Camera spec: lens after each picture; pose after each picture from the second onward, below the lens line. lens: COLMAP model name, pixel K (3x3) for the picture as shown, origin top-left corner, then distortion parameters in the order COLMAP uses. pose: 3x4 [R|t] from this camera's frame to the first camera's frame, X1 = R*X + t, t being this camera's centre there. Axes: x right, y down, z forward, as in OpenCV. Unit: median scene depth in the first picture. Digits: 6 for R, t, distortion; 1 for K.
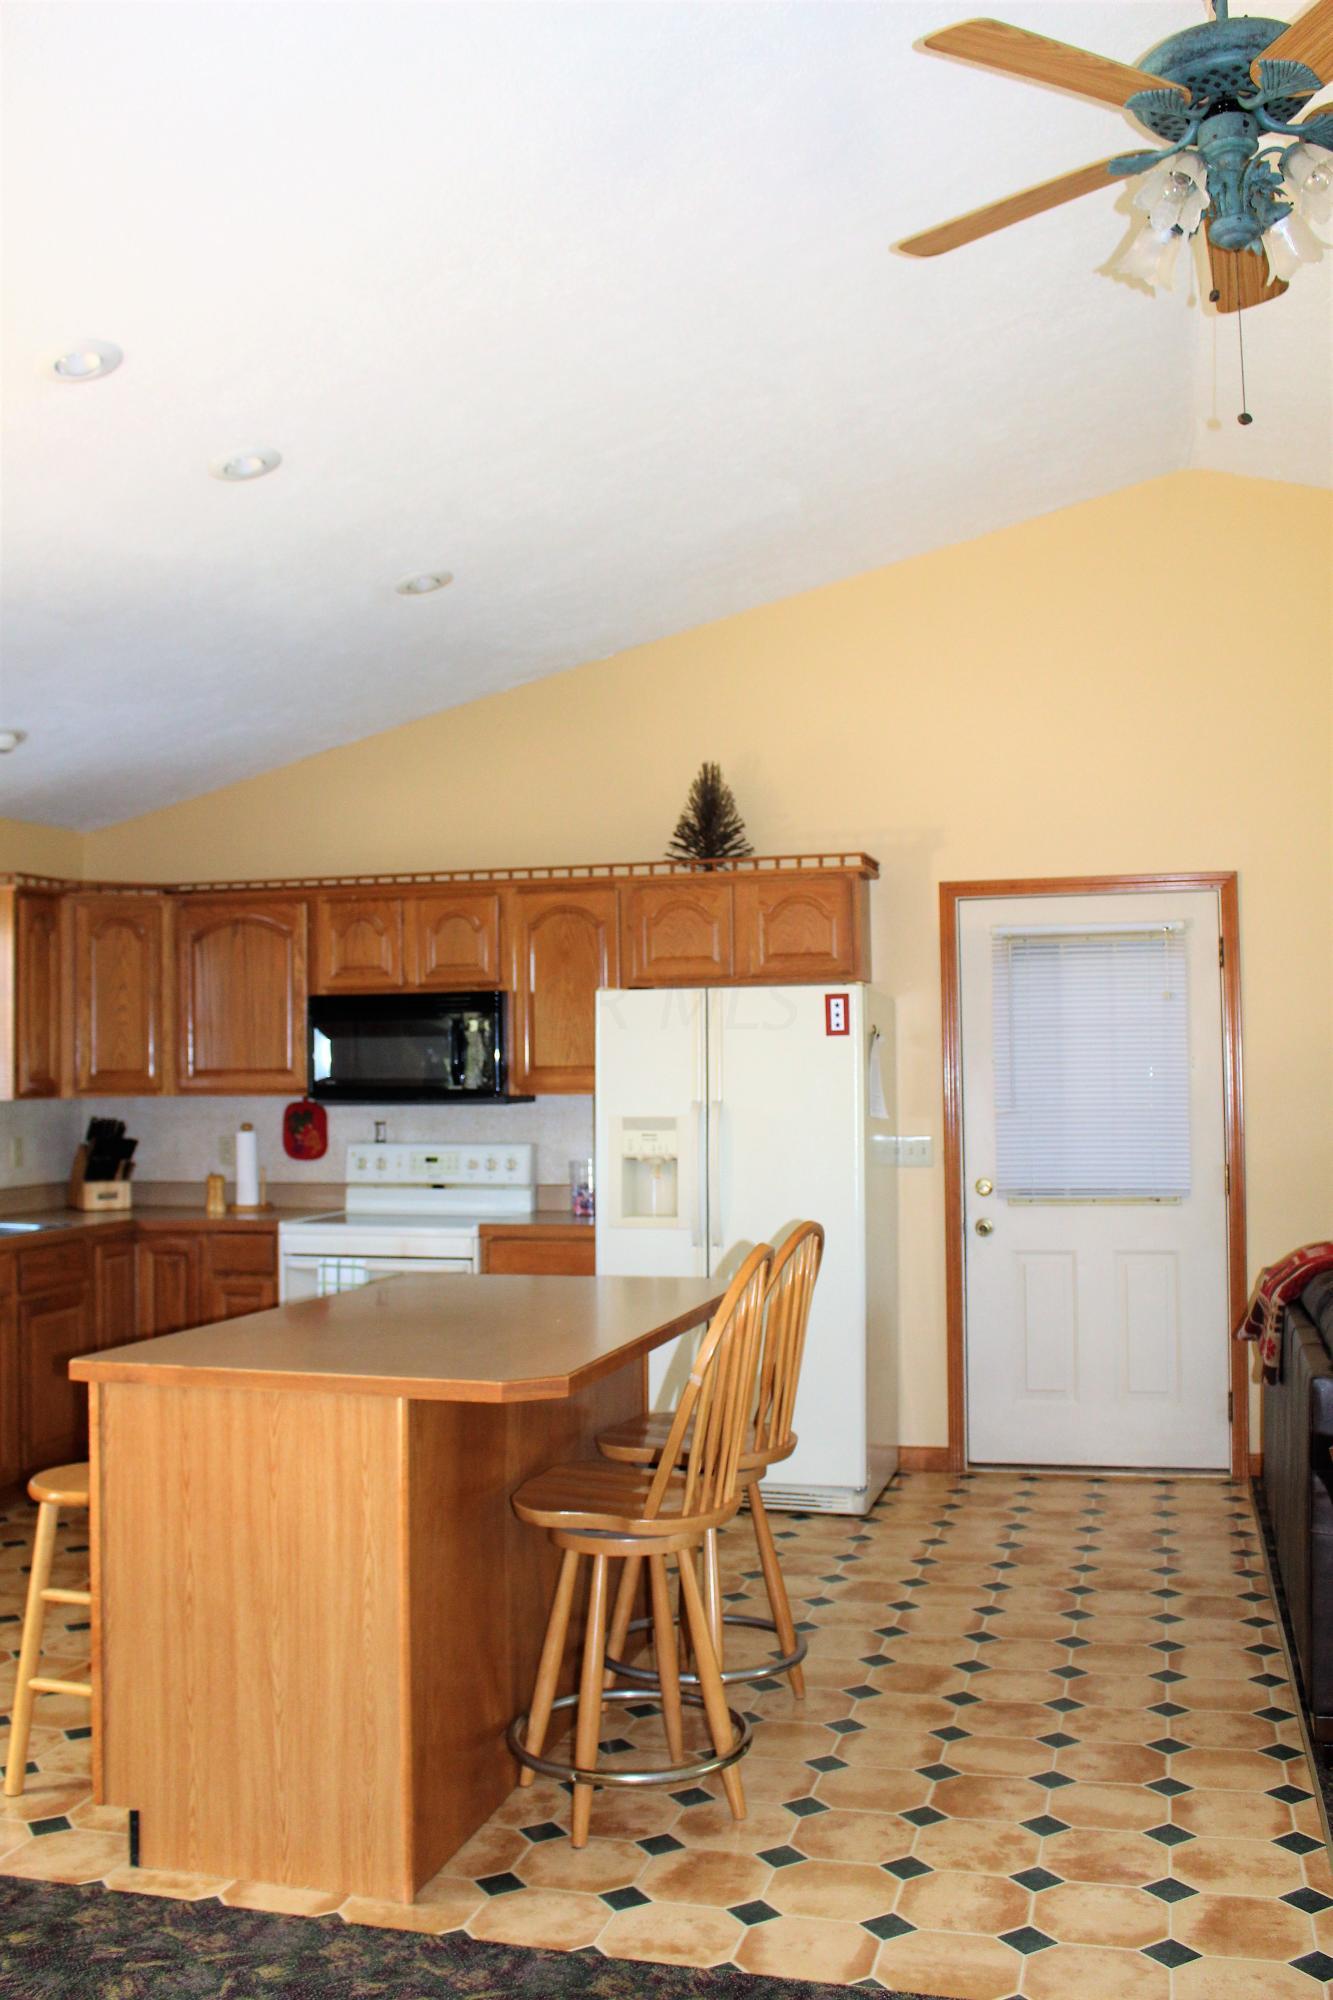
lens RADIAL K [[1808.1, 0, 677.9], [0, 1808.1, 1002.2], [0, 0, 1]] dist [-0.151898, 0.146306]
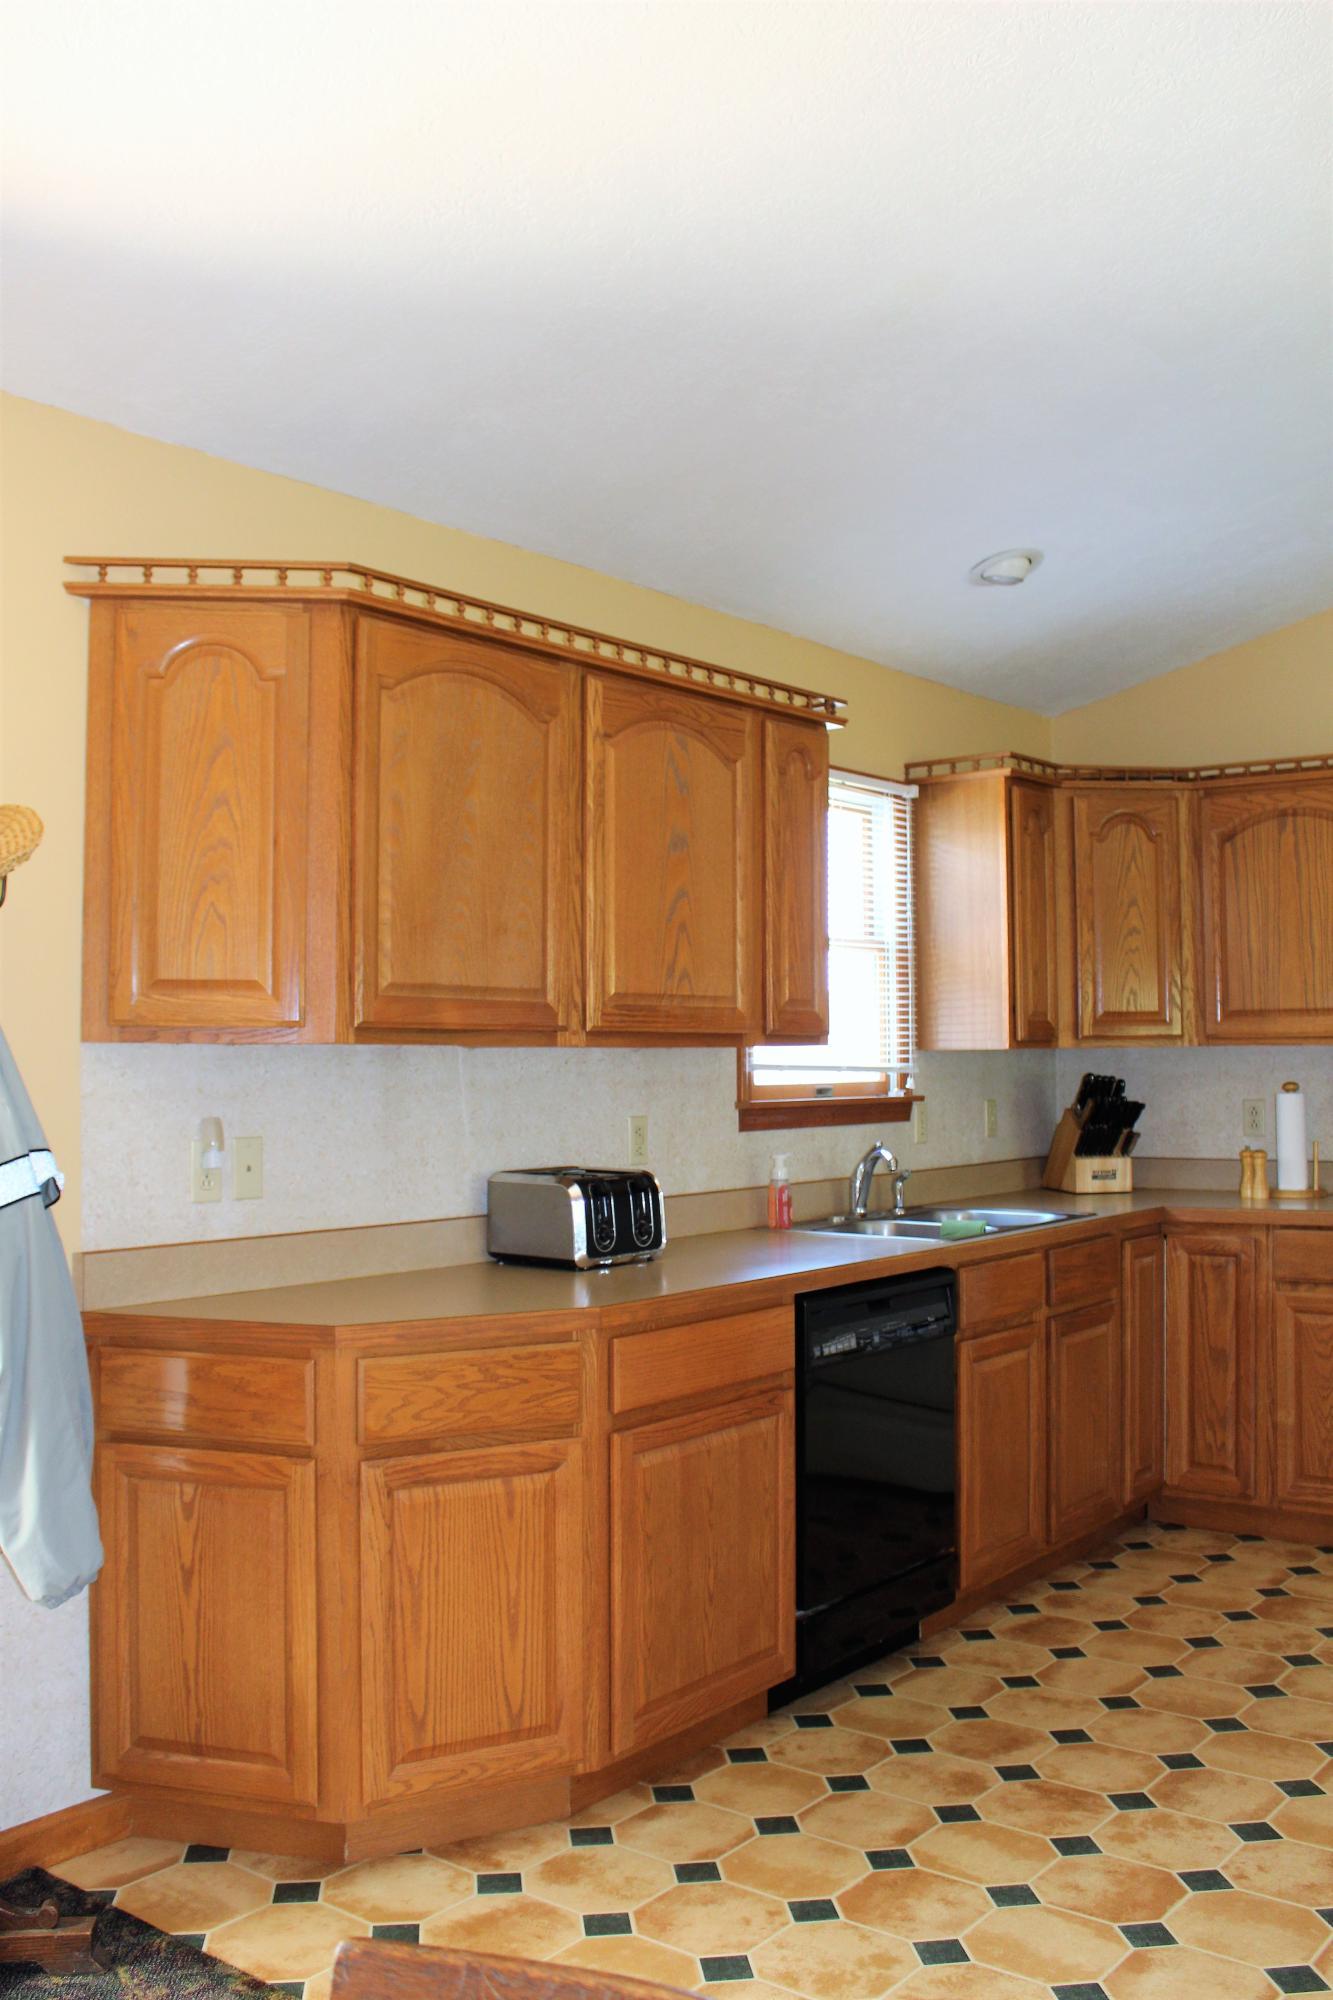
lens RADIAL K [[1808.1, 0, 677.9], [0, 1808.1, 1002.2], [0, 0, 1]] dist [-0.151898, 0.146306]
pose [[0.920801, -0.008755, -0.389935, -0.200143], [0.013038, 0.999880, 0.008338, 0.026109], [0.389815, -0.012762, 0.920805, 0.224905]]
